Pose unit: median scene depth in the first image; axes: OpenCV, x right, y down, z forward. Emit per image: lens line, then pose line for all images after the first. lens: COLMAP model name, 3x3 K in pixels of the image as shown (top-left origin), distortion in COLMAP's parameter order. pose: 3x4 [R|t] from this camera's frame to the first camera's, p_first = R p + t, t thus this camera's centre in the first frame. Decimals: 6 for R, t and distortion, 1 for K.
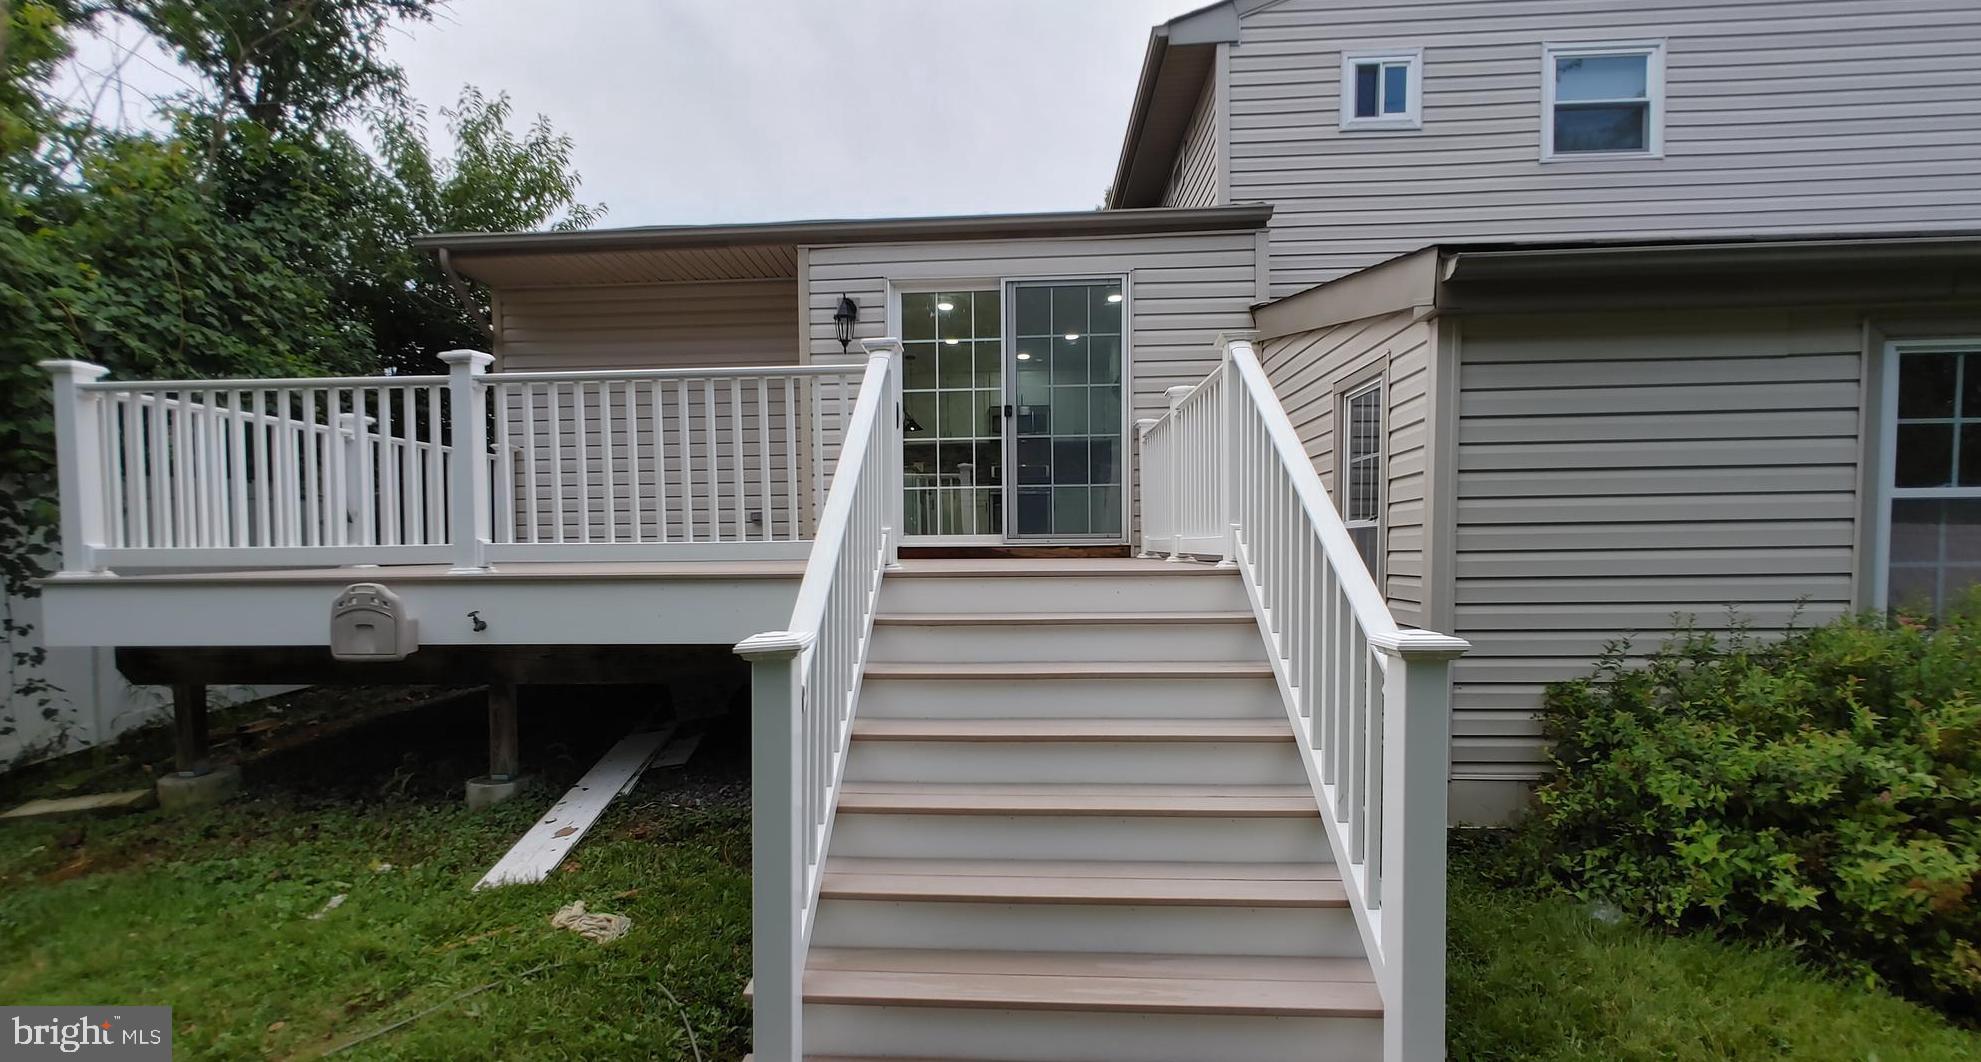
lens RADIAL K [[892.3, 0, 986.0], [0, 892.3, 576.7], [0, 0, 1]] dist [-0.001408, -0.000298]
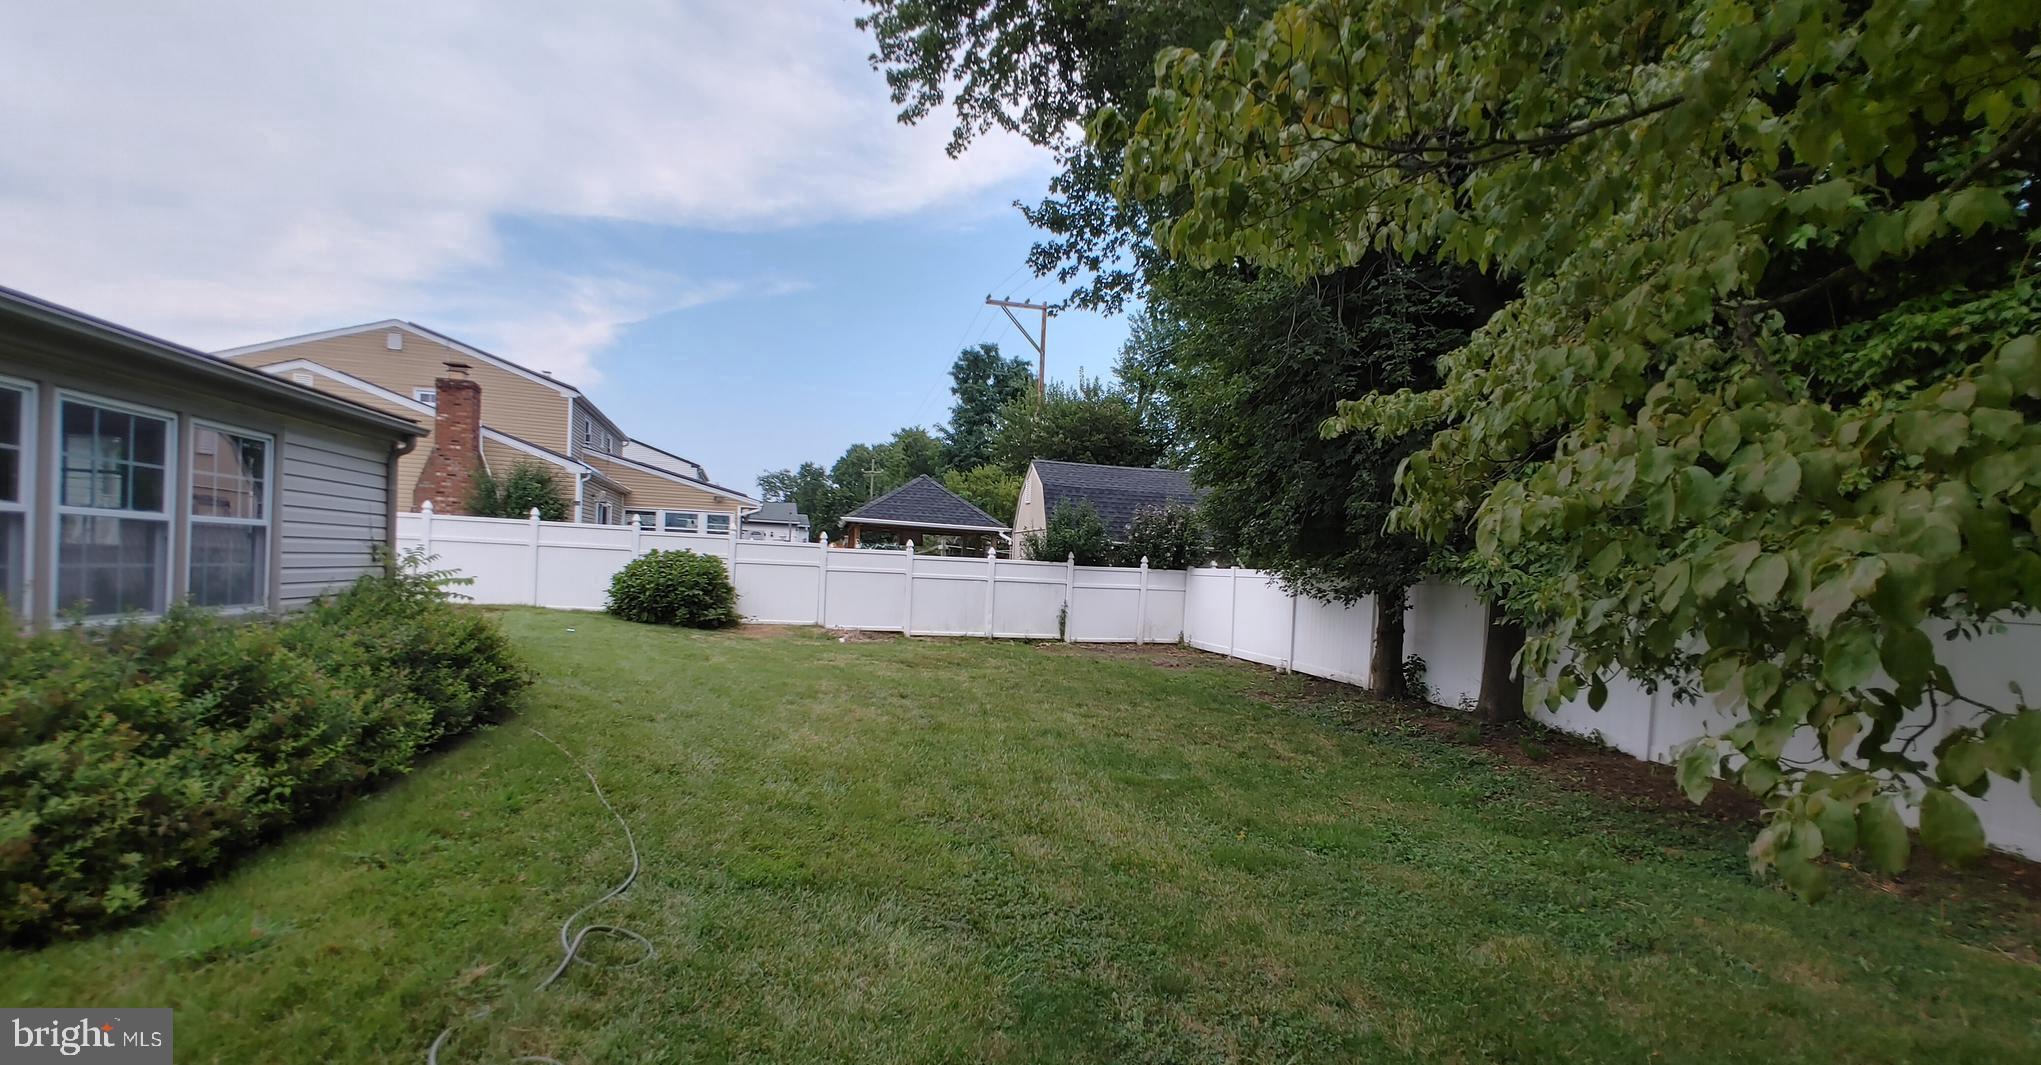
lens RADIAL K [[887.6, 0, 1027.4], [0, 887.6, 583.4], [0, 0, 1]] dist [-0.001096, 0.000236]
pose [[-0.277763, -0.020979, 0.960421, -0.168836], [-0.001334, 0.999769, 0.021452, -0.007744], [-0.960649, 0.004678, -0.277726, 0.018185]]
